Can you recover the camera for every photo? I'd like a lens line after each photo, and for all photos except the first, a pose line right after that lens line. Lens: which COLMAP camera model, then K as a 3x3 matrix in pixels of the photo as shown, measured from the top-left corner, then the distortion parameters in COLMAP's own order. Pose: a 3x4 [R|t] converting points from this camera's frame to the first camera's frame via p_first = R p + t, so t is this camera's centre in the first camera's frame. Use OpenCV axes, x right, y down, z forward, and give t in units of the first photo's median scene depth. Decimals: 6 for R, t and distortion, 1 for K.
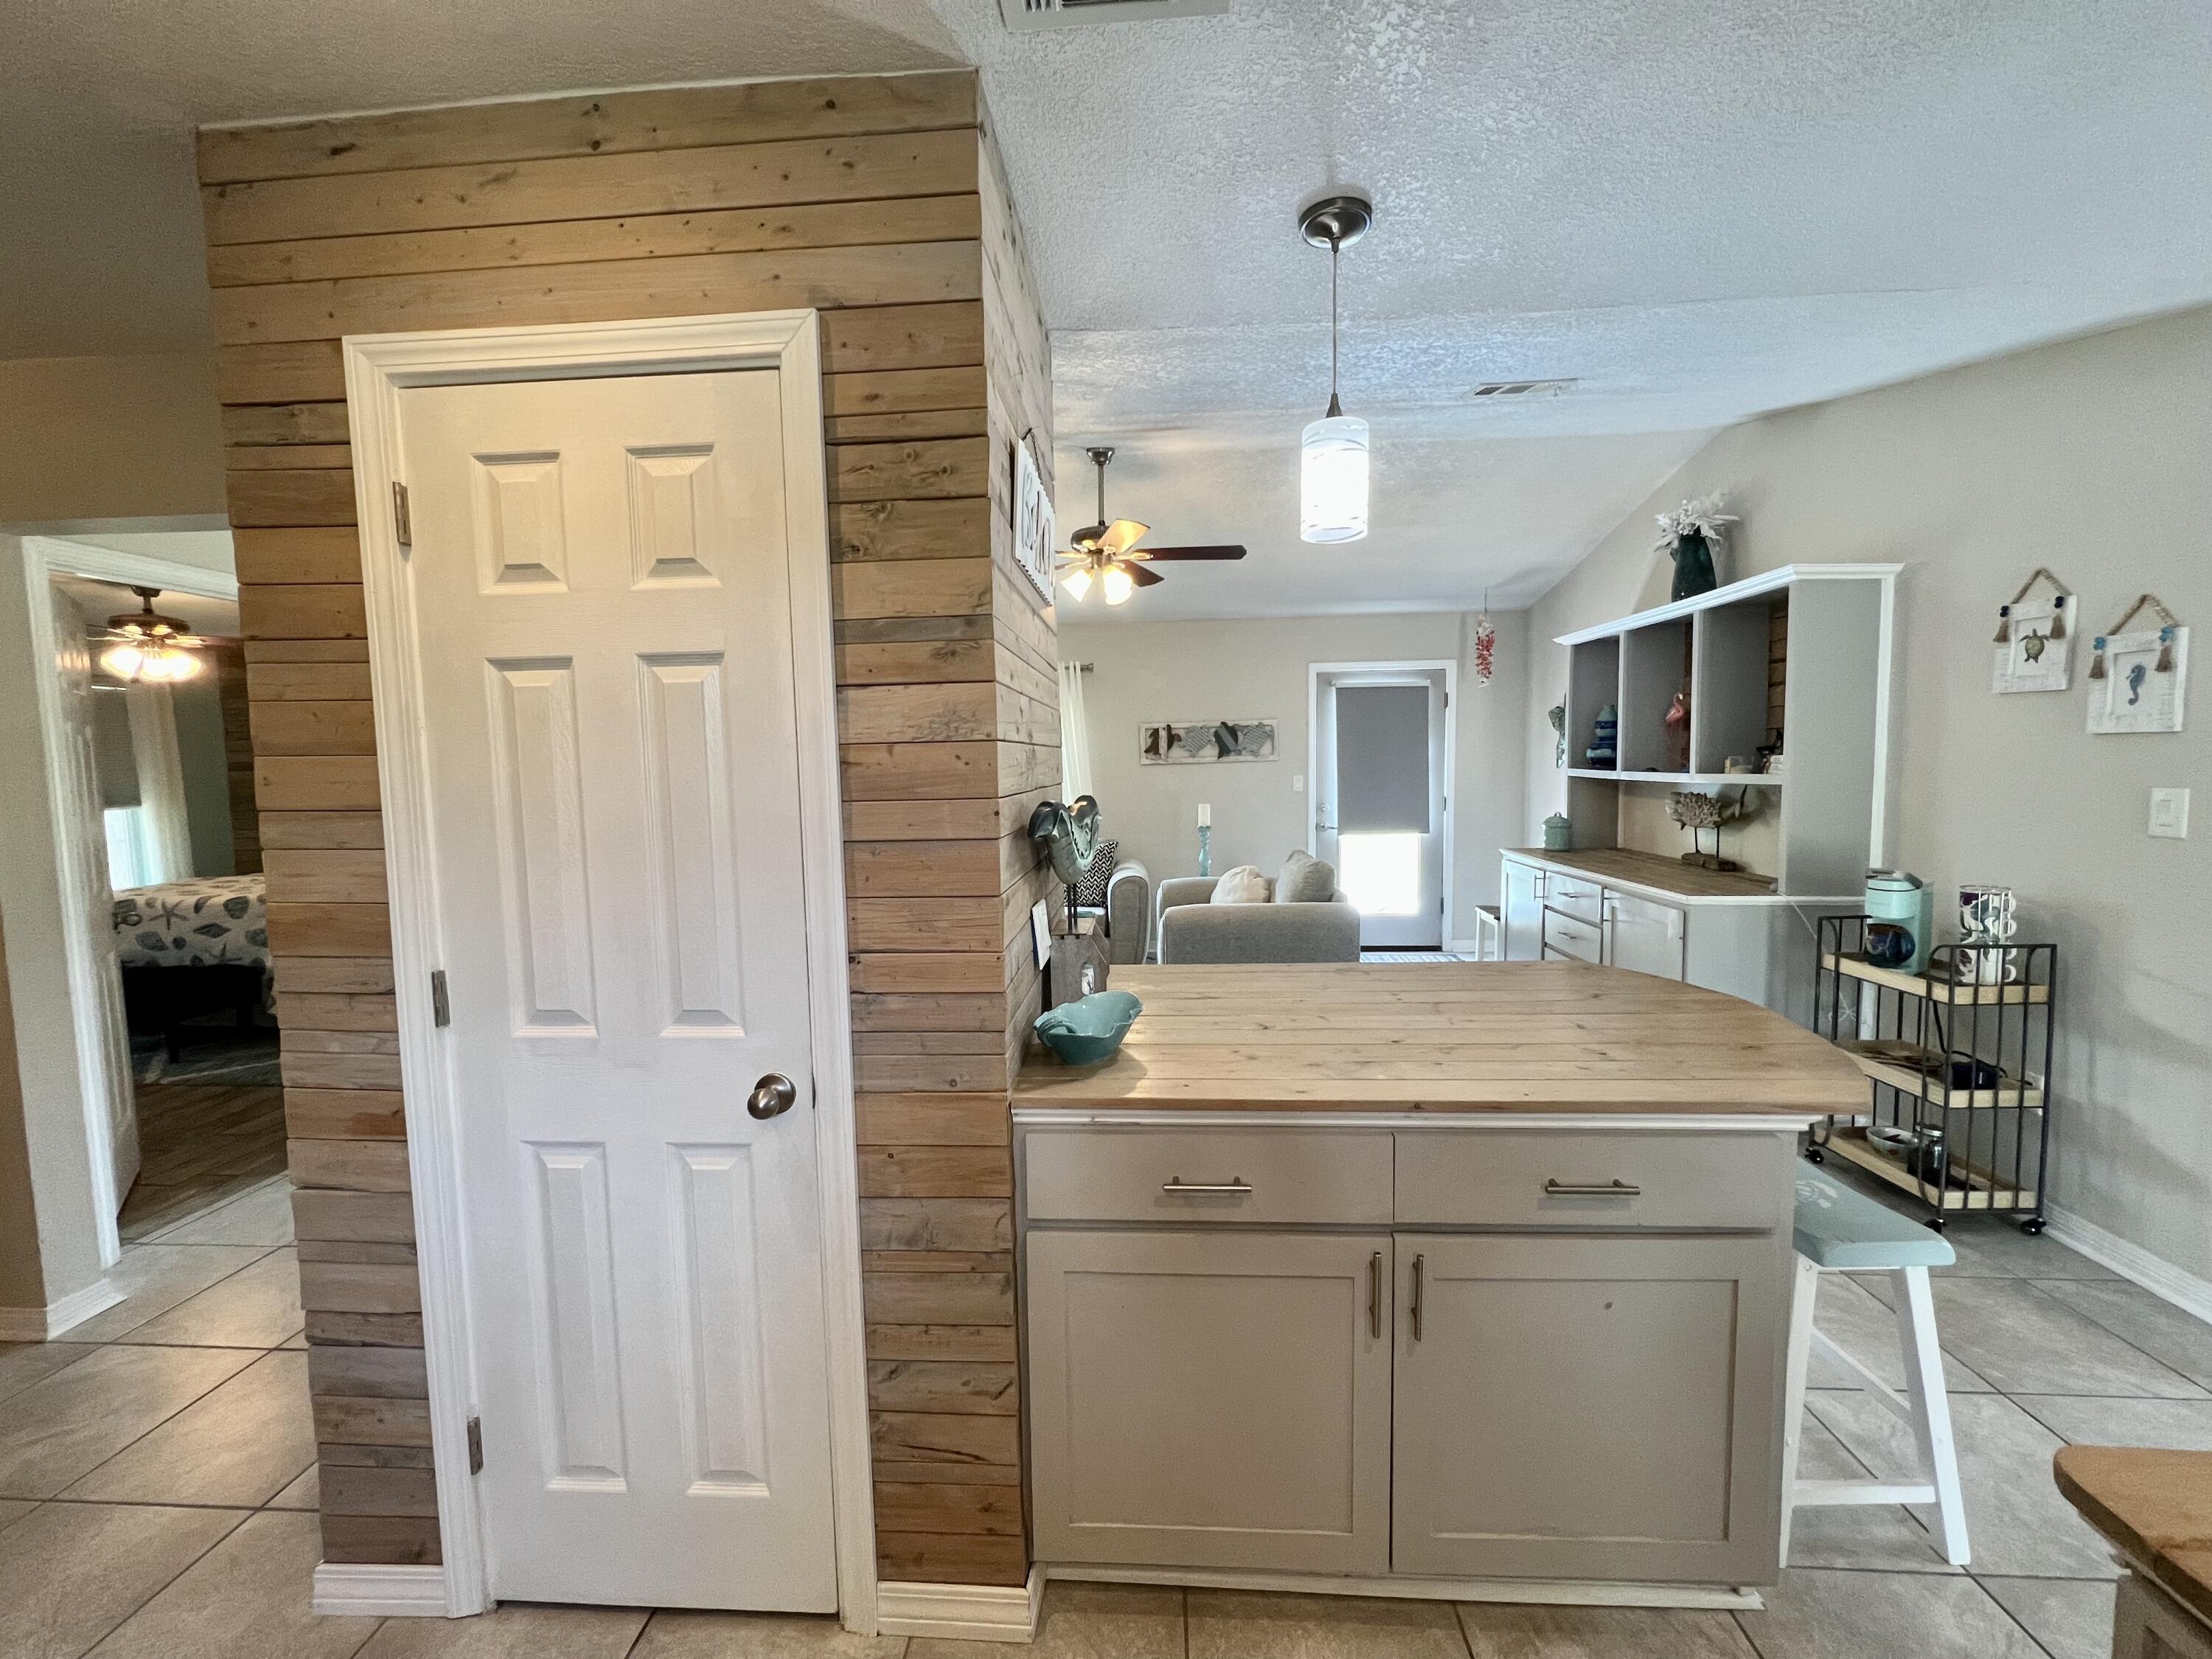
lens RADIAL K [[883.9, 0, 1102.4], [0, 883.9, 826.4], [0, 0, 1]] dist [-0.001266, 0.000214]
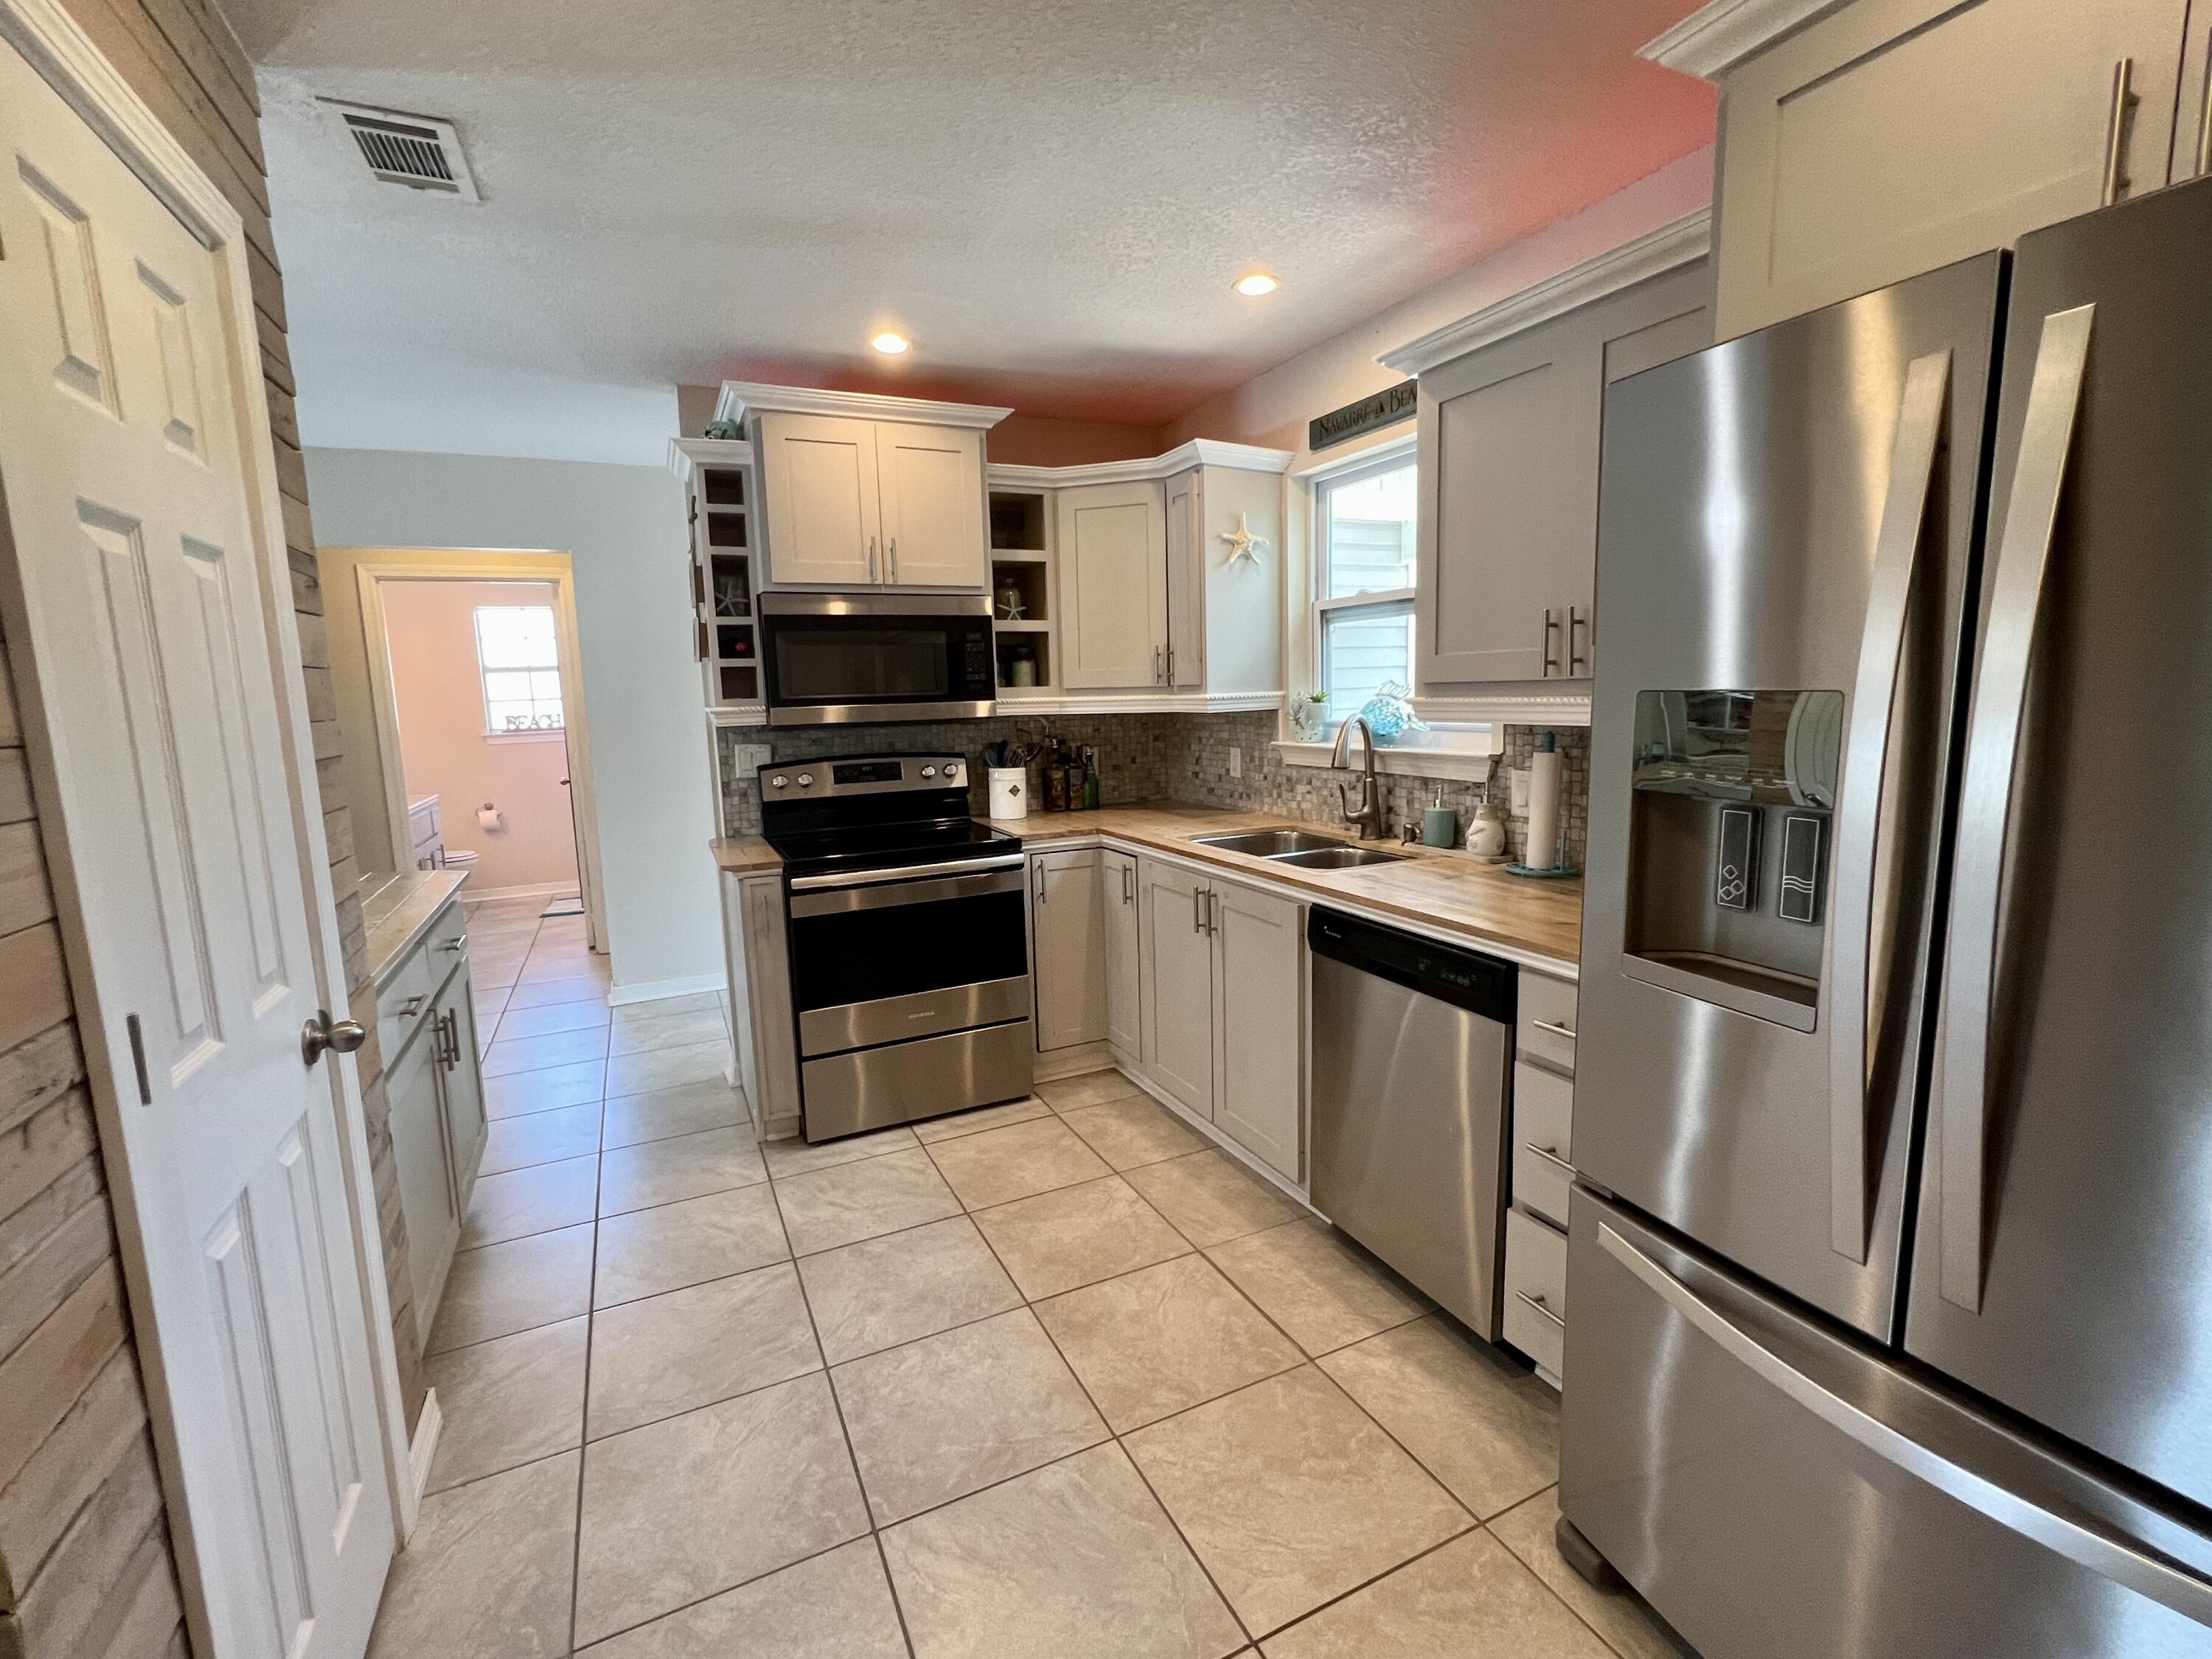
lens RADIAL K [[980.1, 0, 1103.7], [0, 980.1, 826.1], [0, 0, 1]] dist [0.000737, -0.000172]
pose [[-0.488117, -0.090721, 0.868050, -0.474145], [0.104975, 0.981260, 0.161581, 0.000761], [-0.866442, 0.169994, -0.469446, 0.207815]]
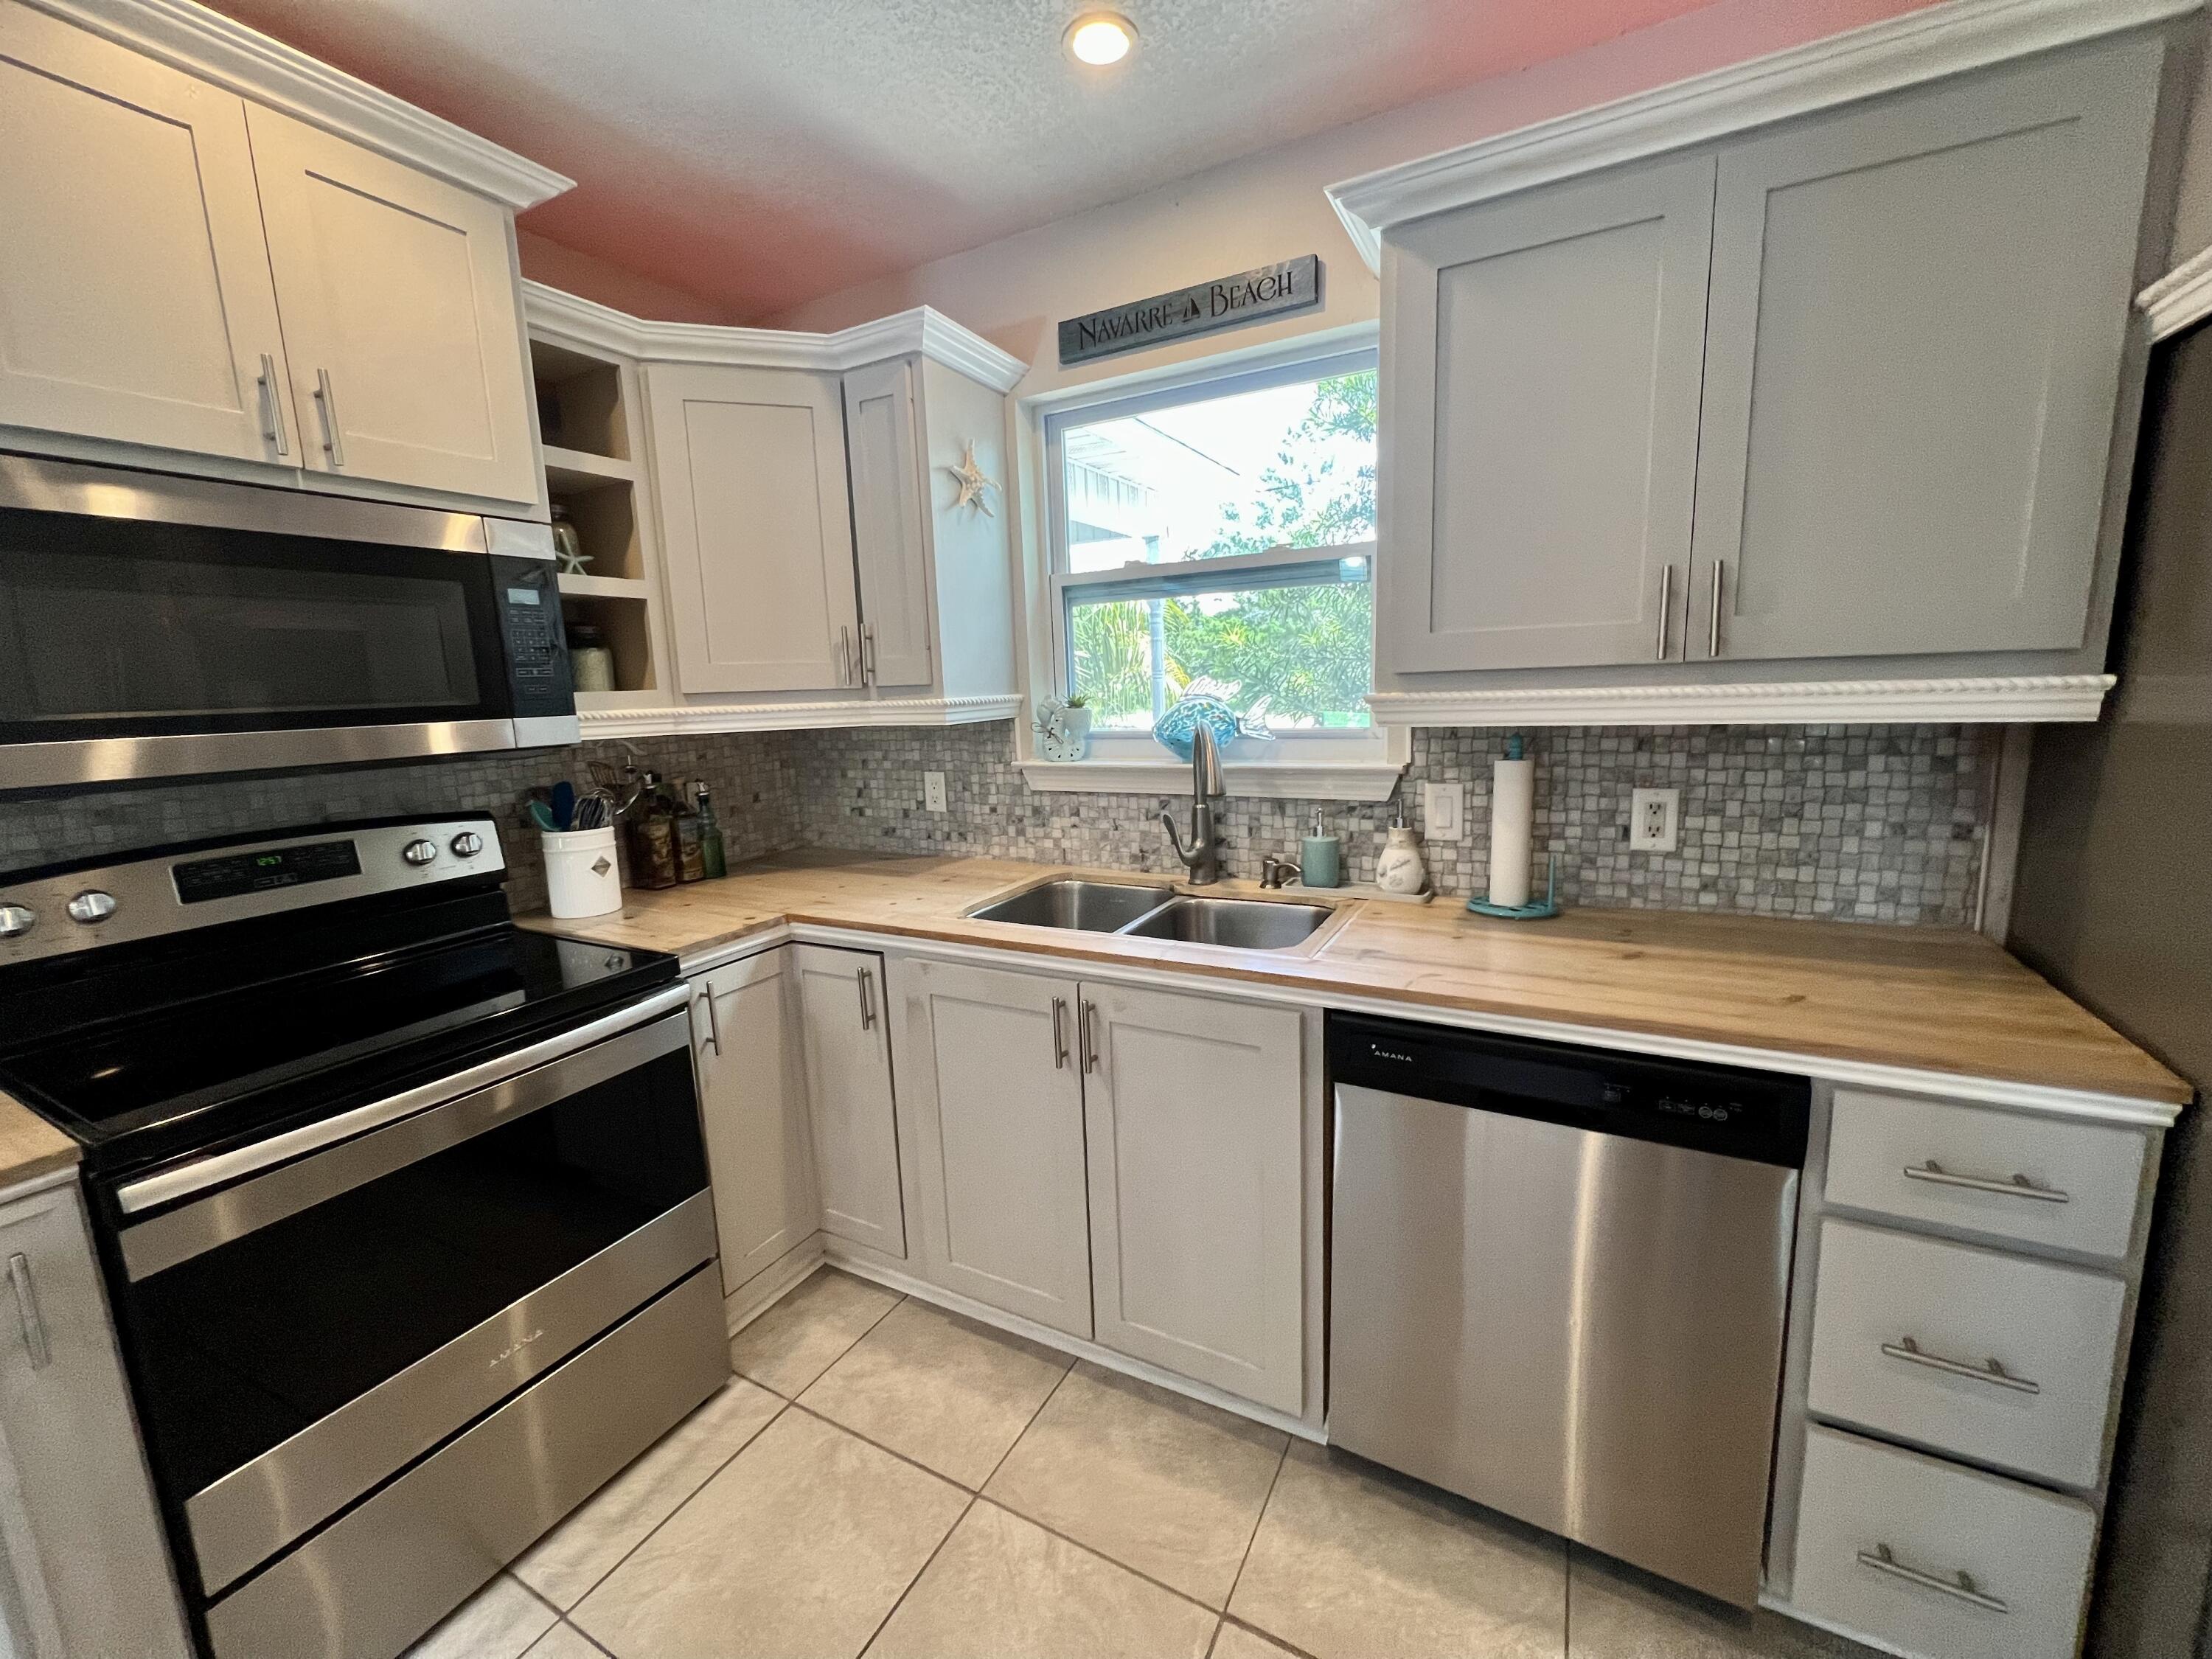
lens RADIAL K [[883.9, 0, 1102.4], [0, 883.9, 826.4], [0, 0, 1]] dist [-0.001266, 0.000214]
pose [[-0.906215, -0.017778, 0.422444, -0.160659], [0.085071, 0.971018, 0.223355, 0.000003], [-0.414171, 0.238345, -0.878438, 0.164218]]
